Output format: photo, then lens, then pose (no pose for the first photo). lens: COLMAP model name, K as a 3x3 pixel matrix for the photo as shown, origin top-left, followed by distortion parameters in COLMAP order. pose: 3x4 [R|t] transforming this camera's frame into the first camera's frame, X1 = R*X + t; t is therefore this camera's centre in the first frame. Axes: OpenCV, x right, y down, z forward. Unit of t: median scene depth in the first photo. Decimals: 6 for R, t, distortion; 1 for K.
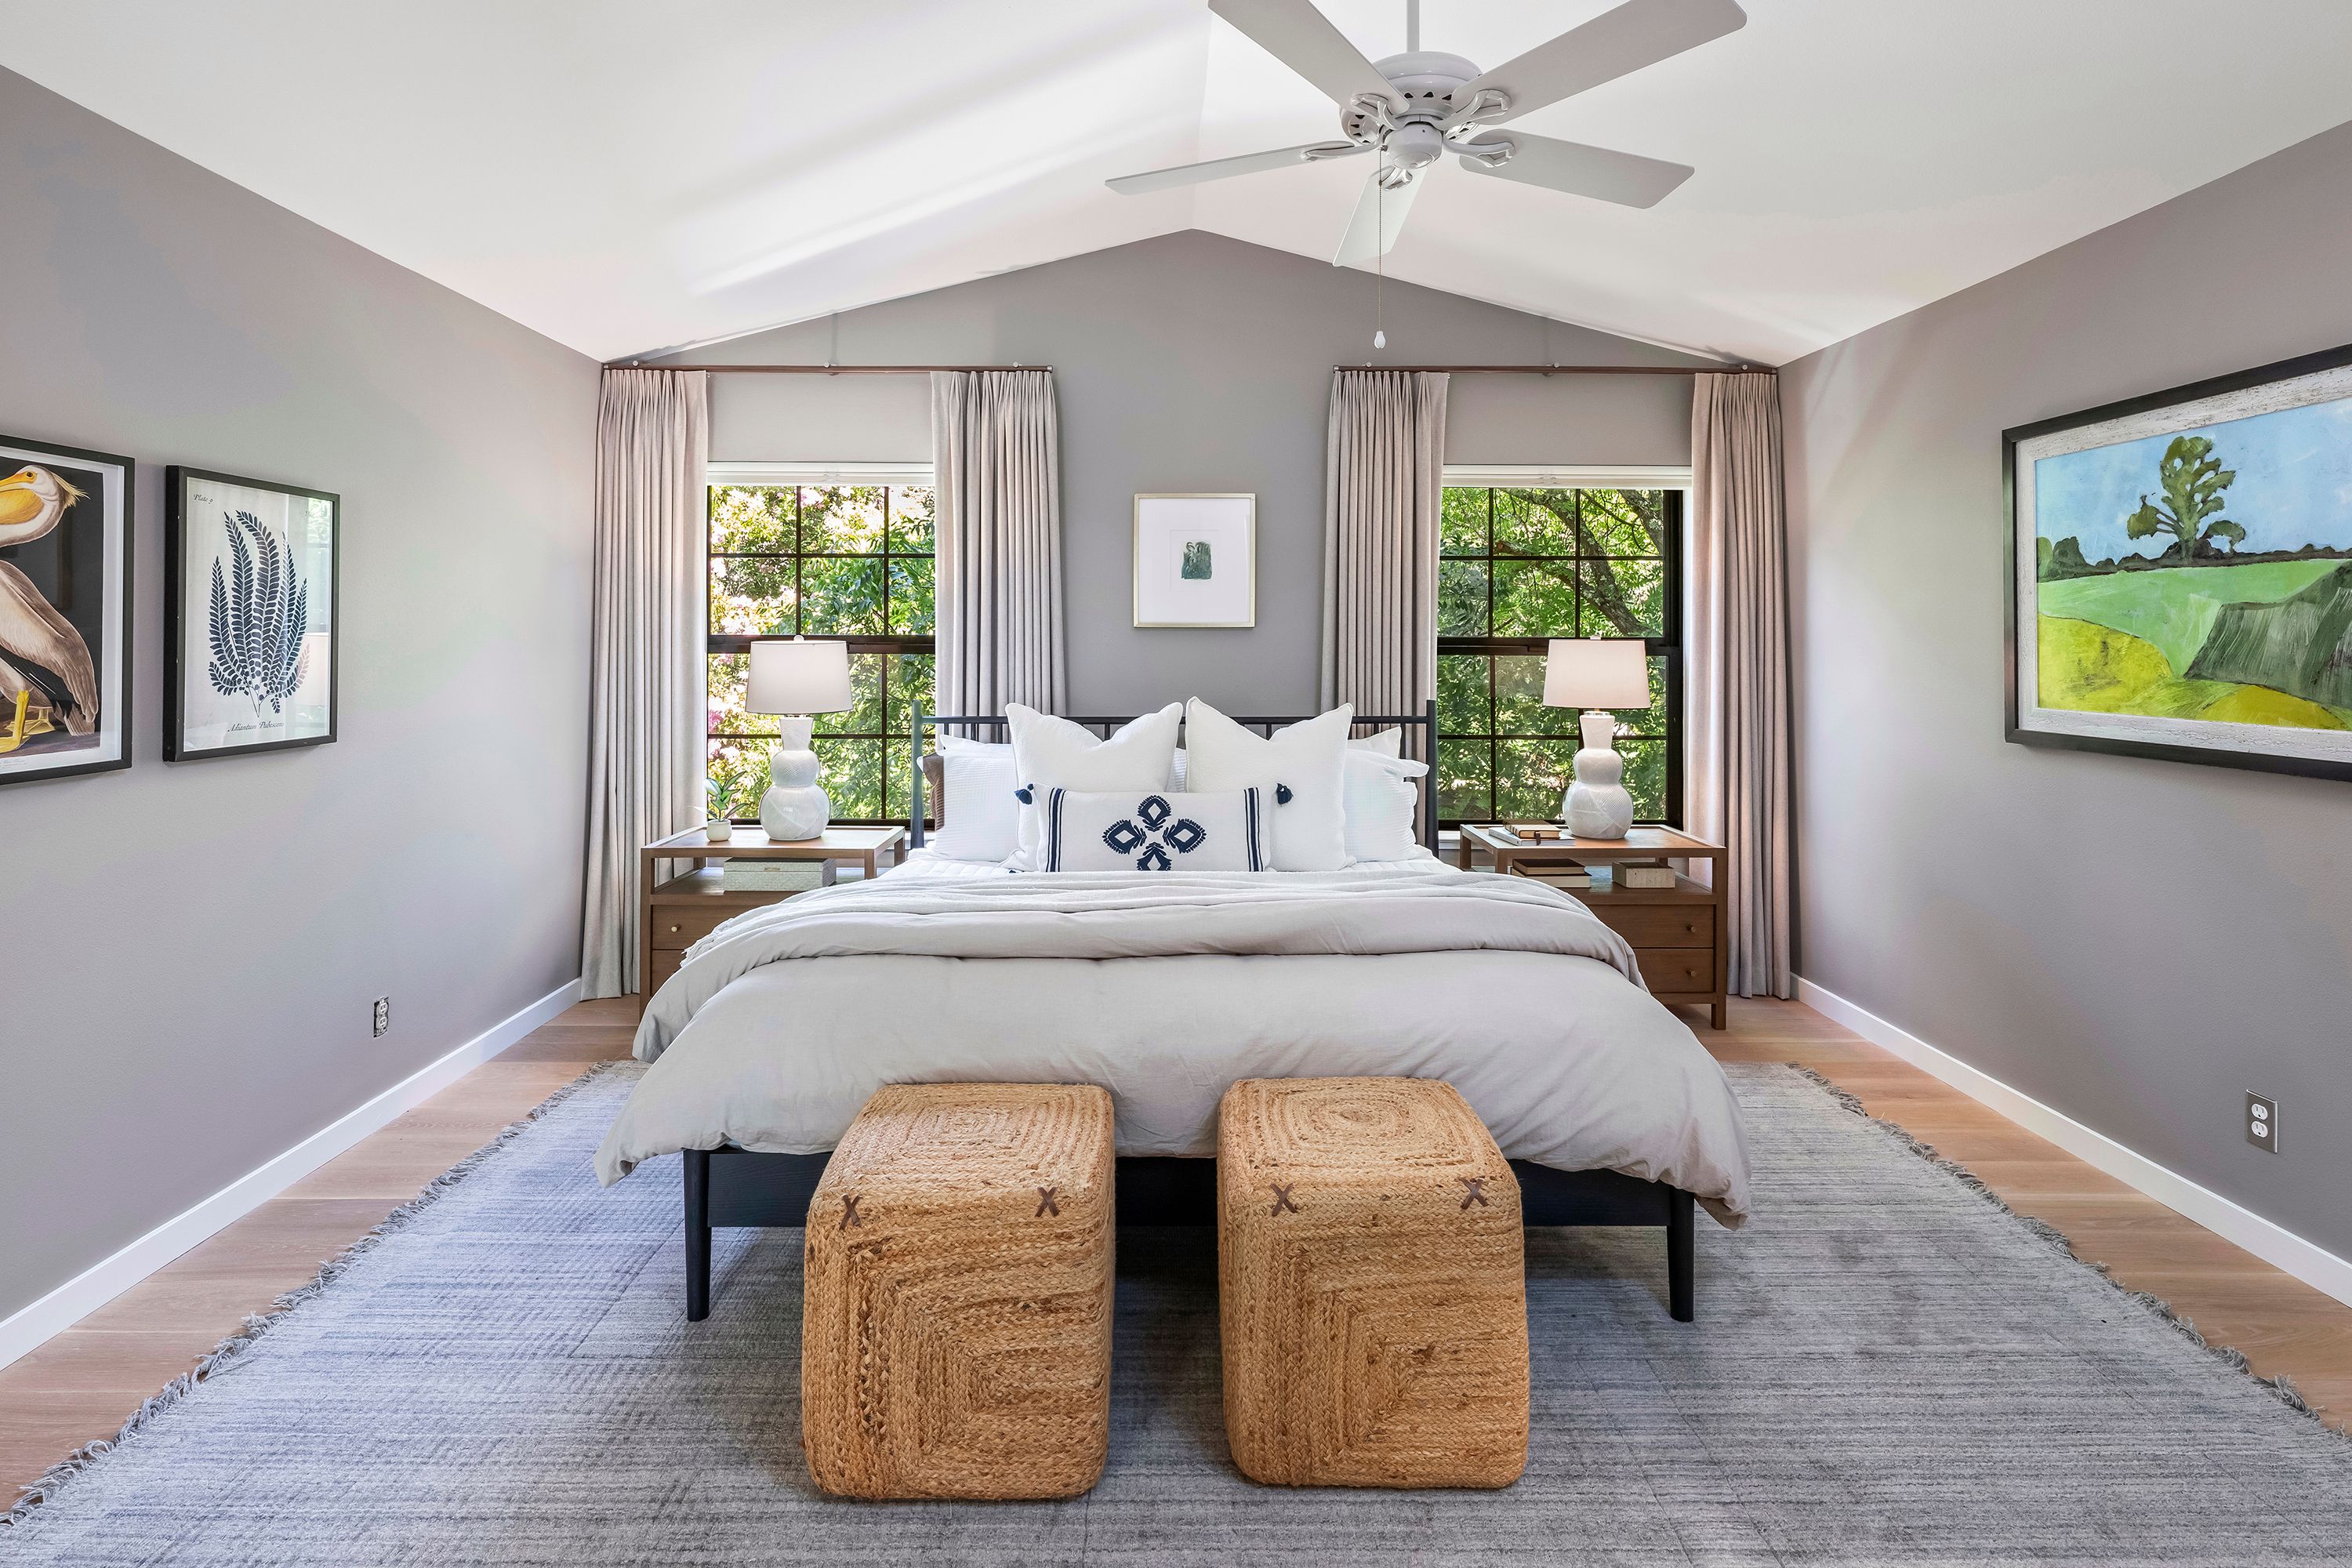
lens RADIAL K [[1148.5, 0, 1164.1], [0, 1148.5, 645.1], [0, 0, 1]] dist [-0.000280, -0.001548]
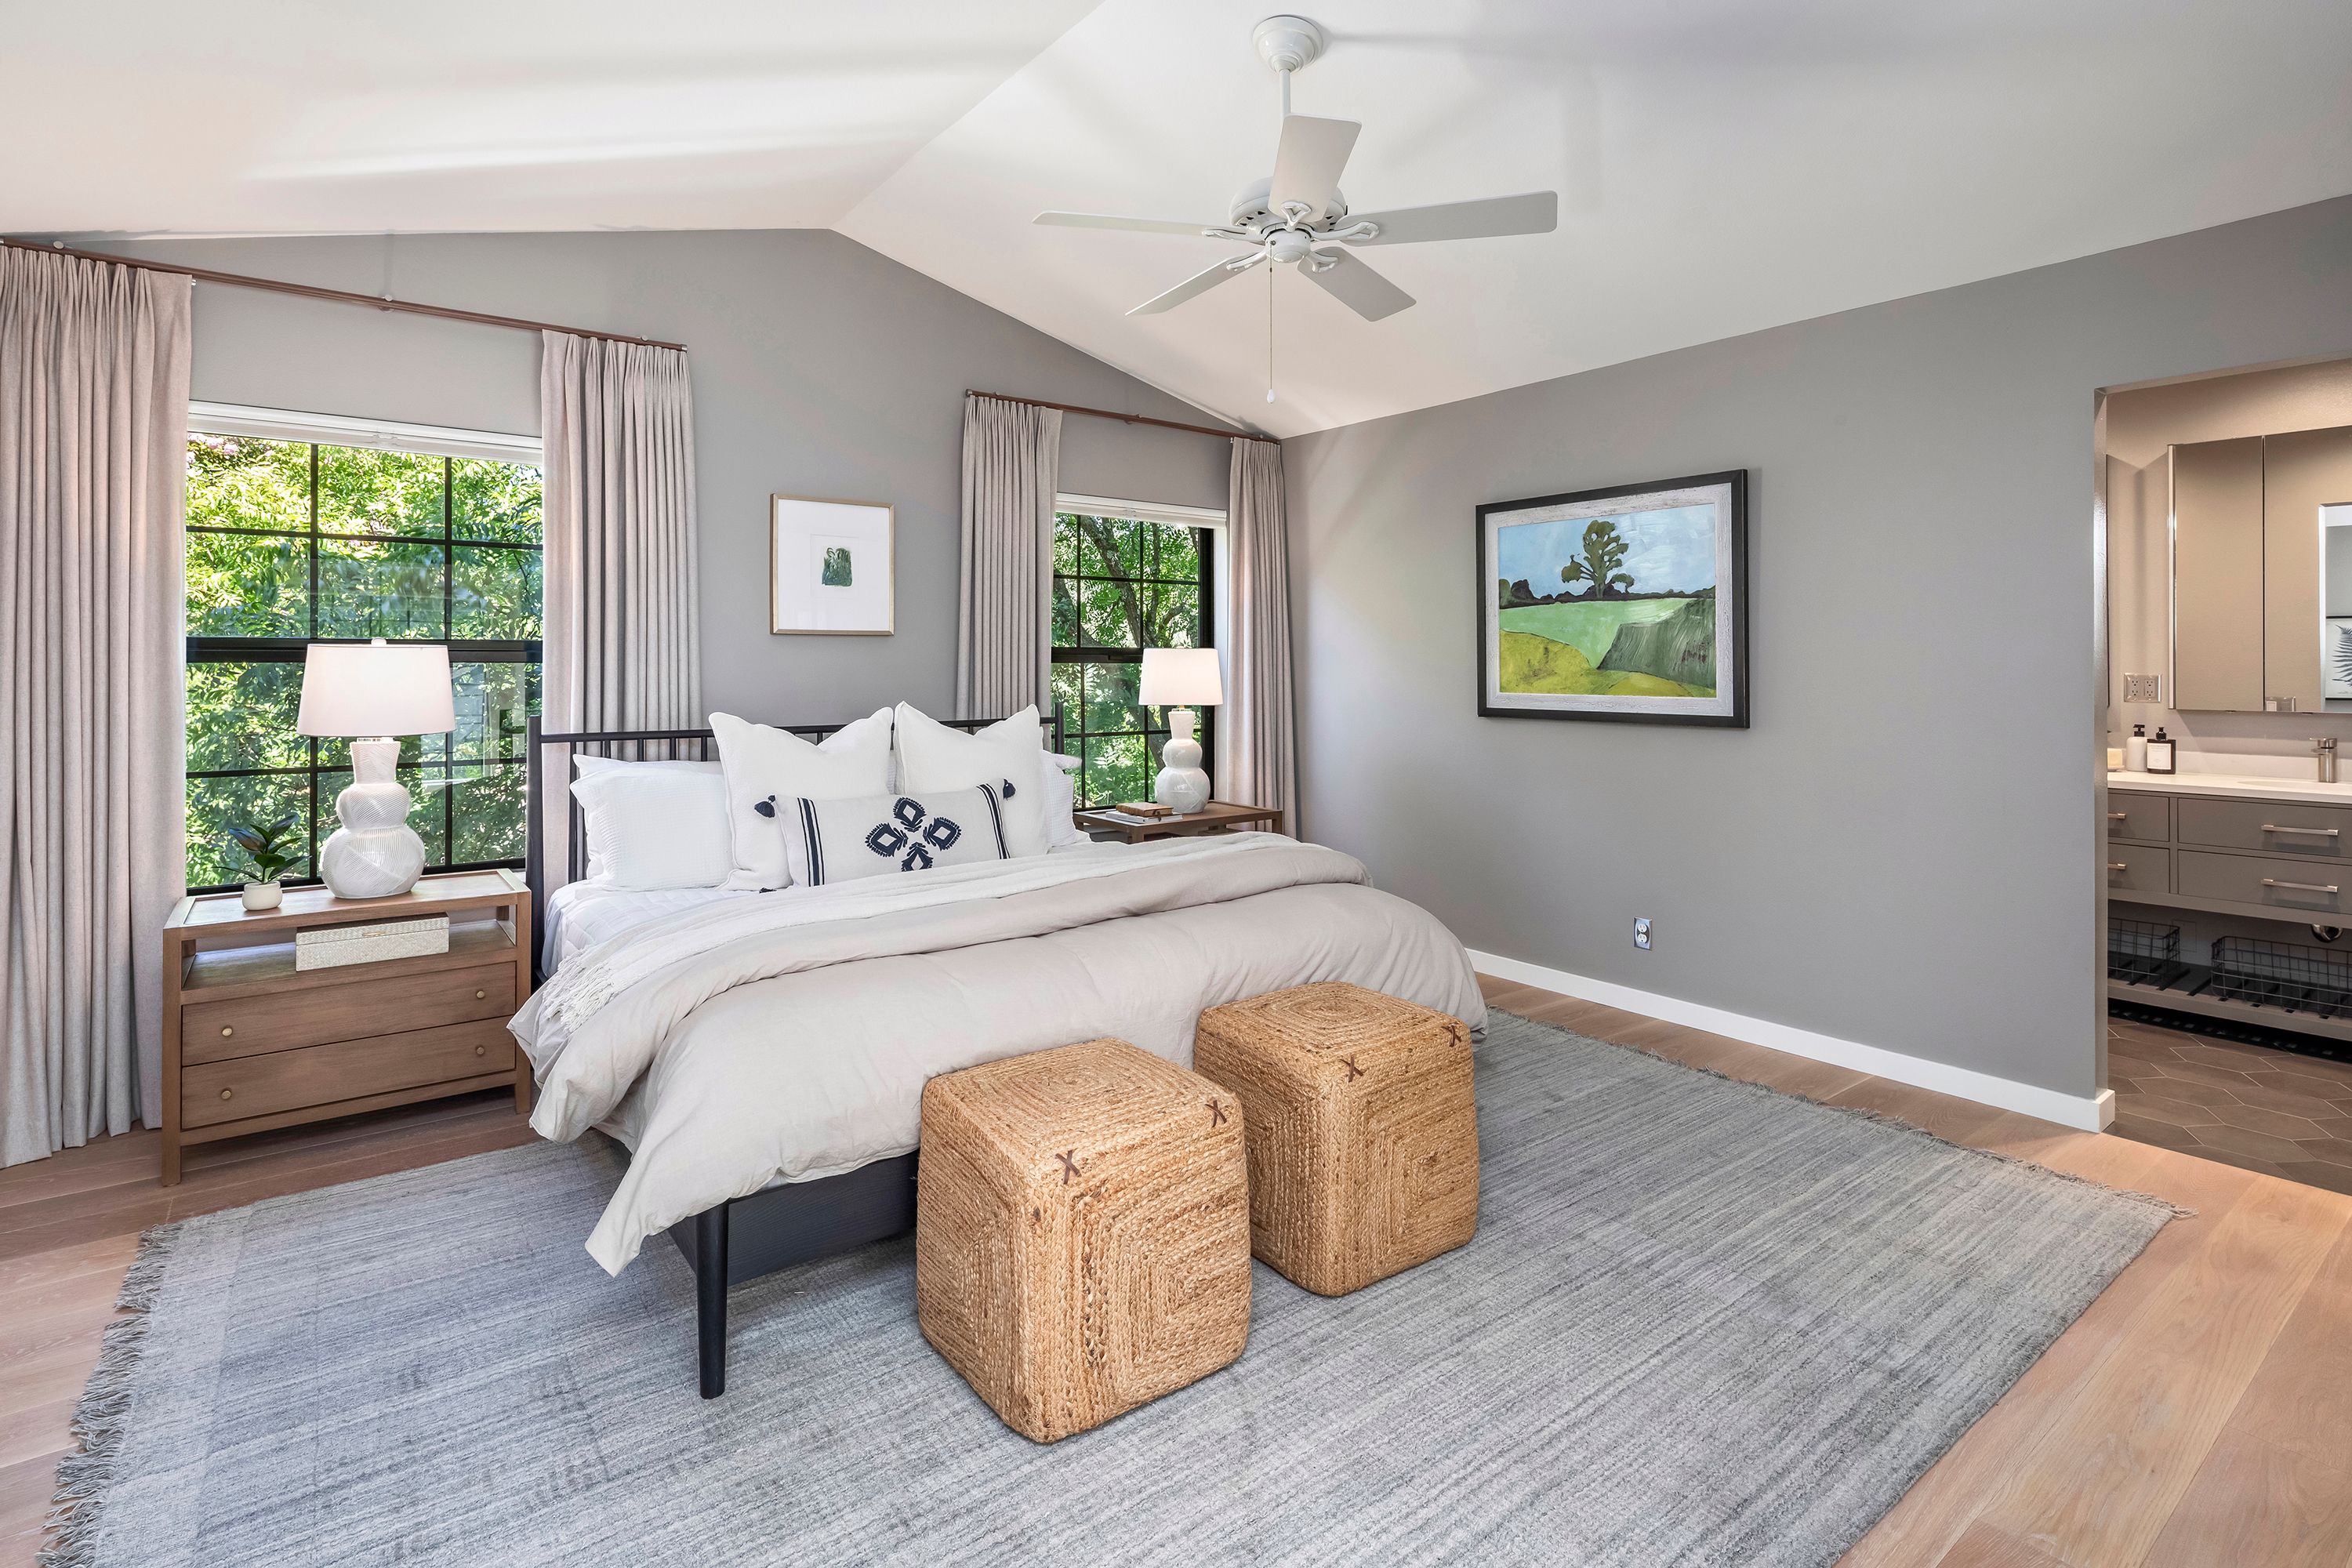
lens RADIAL K [[1148.5, 0, 1183.6], [0, 1148.5, 664.0], [0, 0, 1]] dist [-0.000280, -0.001548]
pose [[0.799674, -0.001874, 0.600431, -0.422755], [0.004355, 0.999987, -0.002680, 0.017376], [-0.600418, 0.004758, 0.799672, 0.045441]]
